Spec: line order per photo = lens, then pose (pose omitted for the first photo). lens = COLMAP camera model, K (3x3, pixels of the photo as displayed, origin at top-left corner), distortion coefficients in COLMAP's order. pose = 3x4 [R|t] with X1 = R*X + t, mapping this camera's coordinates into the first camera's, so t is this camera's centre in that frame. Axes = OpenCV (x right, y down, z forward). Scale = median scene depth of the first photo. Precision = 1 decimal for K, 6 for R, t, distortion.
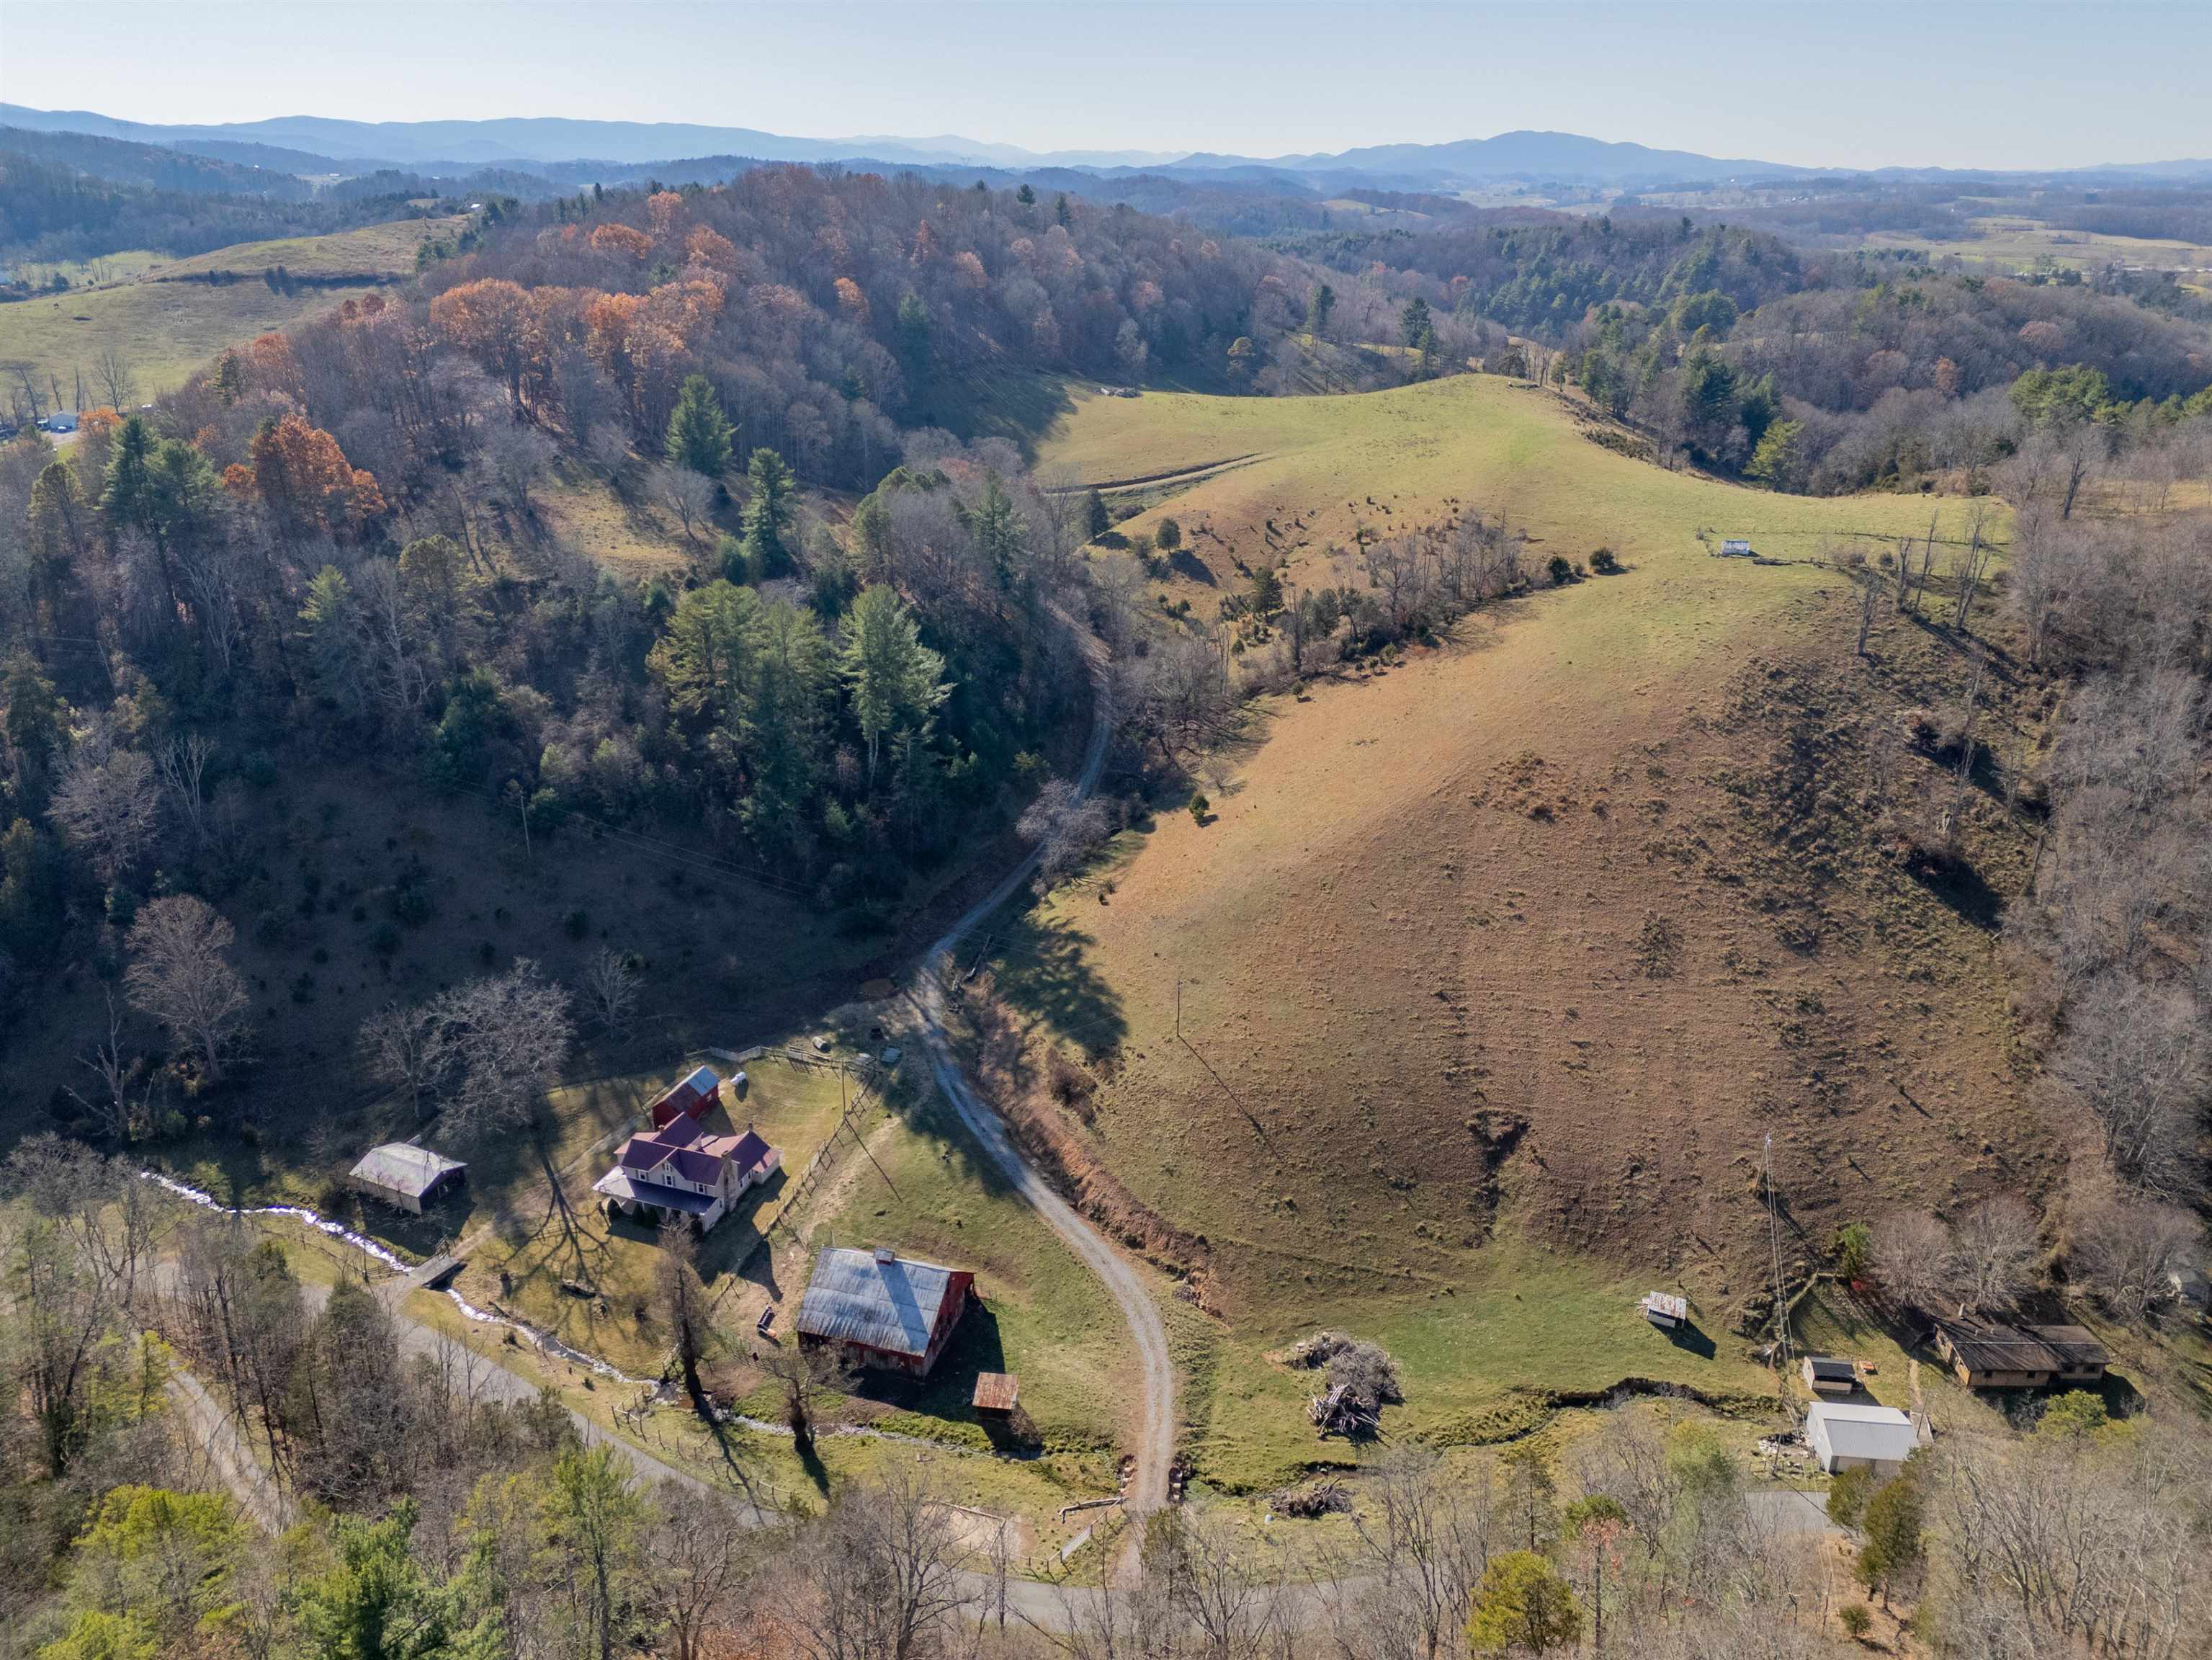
lens RADIAL K [[1616.7, 0, 1110.5], [0, 1616.7, 828.2], [0, 0, 1]] dist [0.087367, -0.081071]
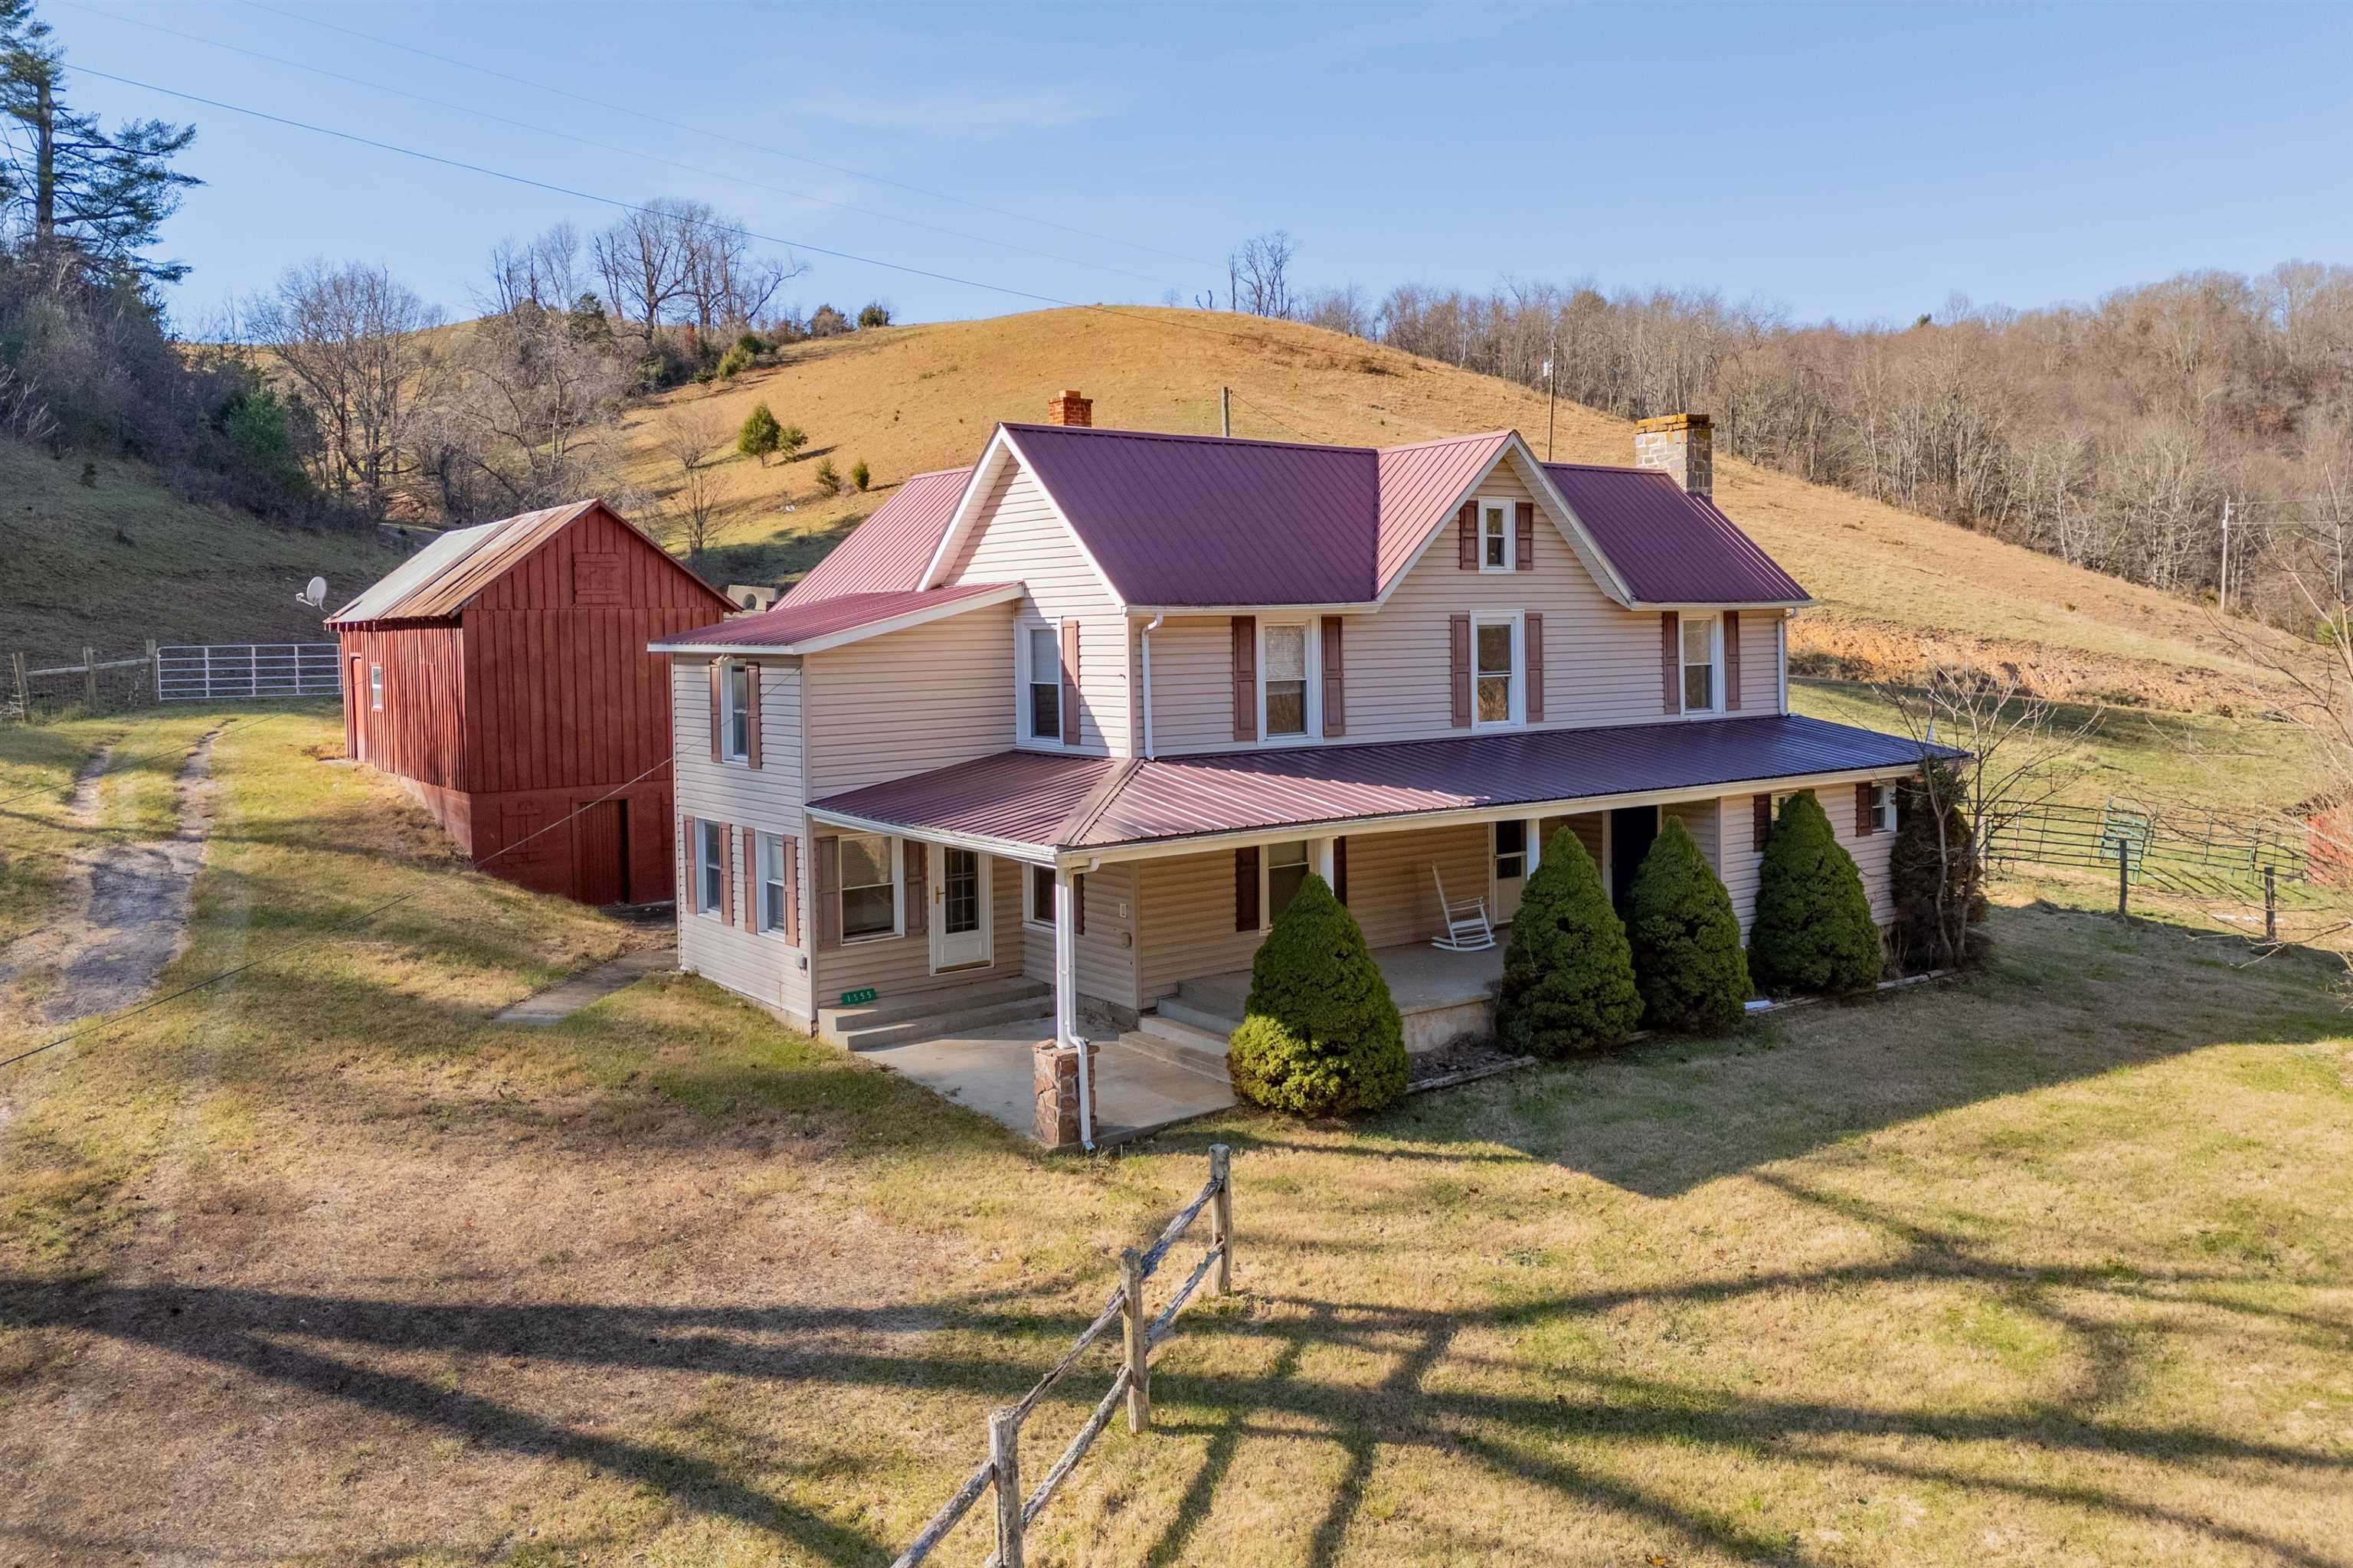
lens RADIAL K [[1720.6, 0, 1177.8], [0, 1720.6, 704.3], [0, 0, 1]] dist [0.082170, -0.074443]
pose [[0.556428, -0.050791, 0.829342, -0.364676], [0.326365, 0.931270, -0.161933, 0.219778], [-0.764117, 0.360772, 0.534761, 0.912697]]
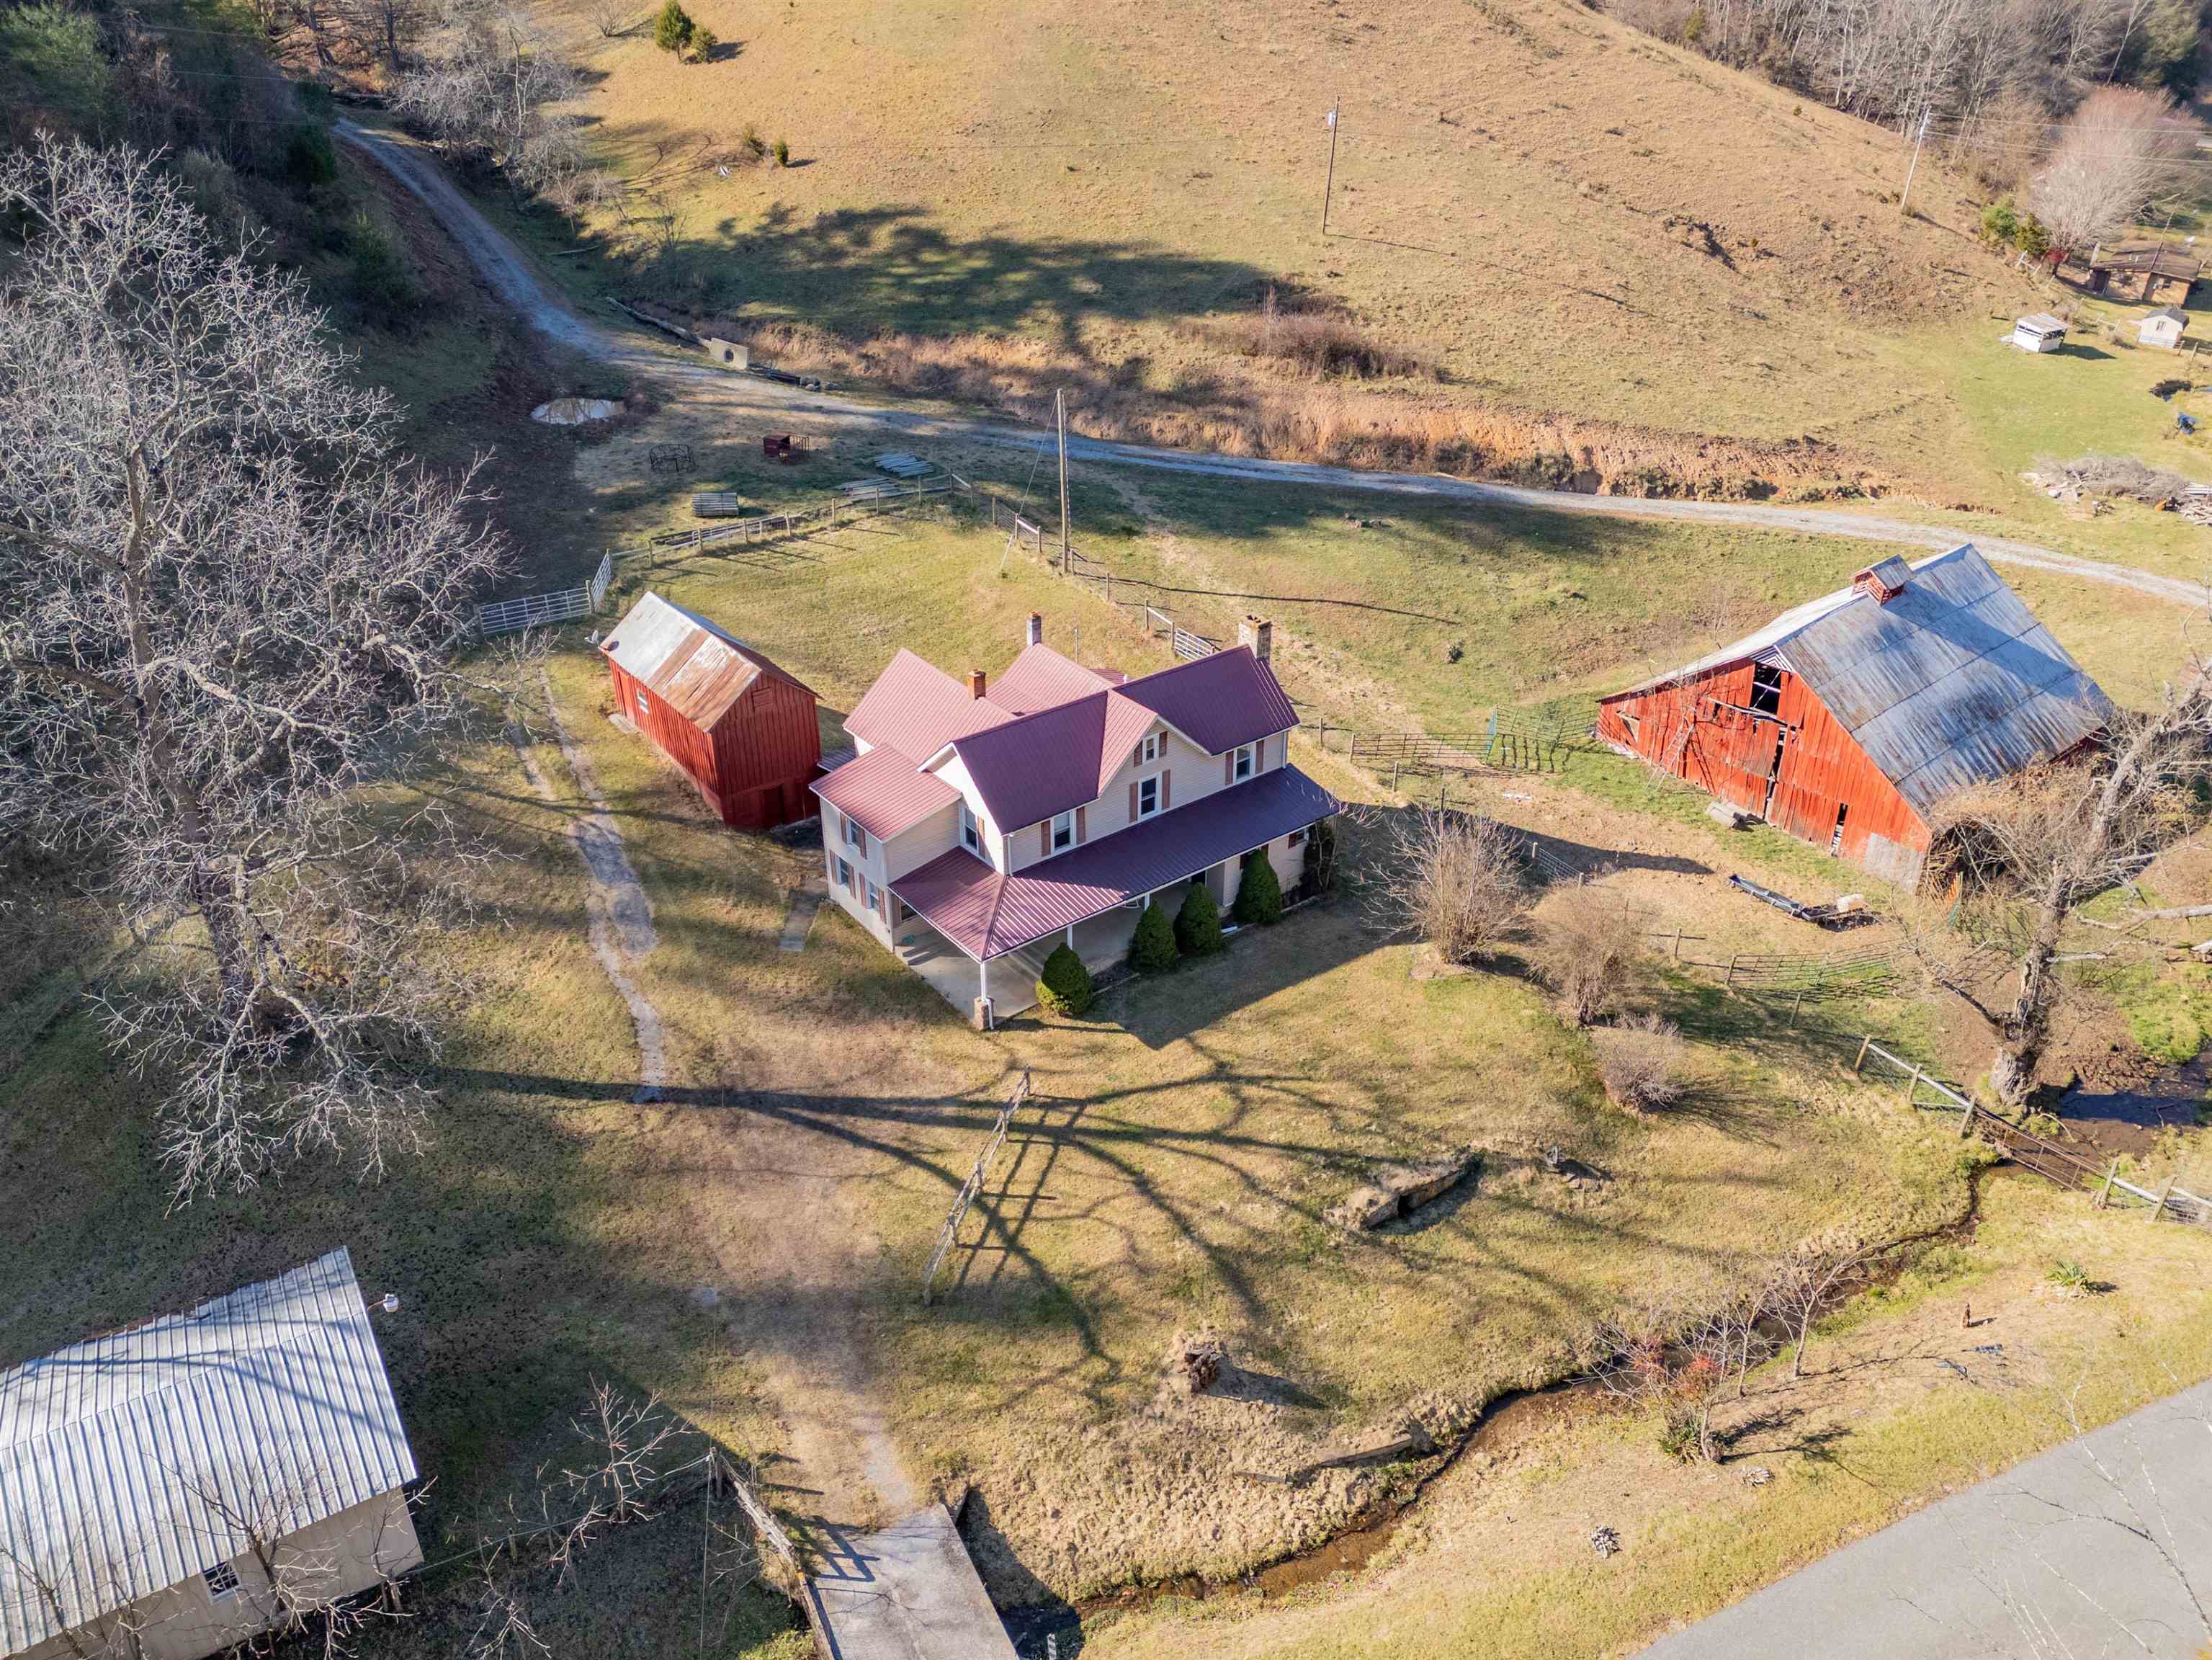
lens RADIAL K [[1616.7, 0, 1111.4], [0, 1616.7, 826.4], [0, 0, 1]] dist [0.087367, -0.081071]
pose [[0.532938, -0.425616, 0.731319, -0.459848], [0.312954, 0.902146, 0.296973, 0.129118], [-0.786153, 0.070601, 0.613986, 0.797528]]
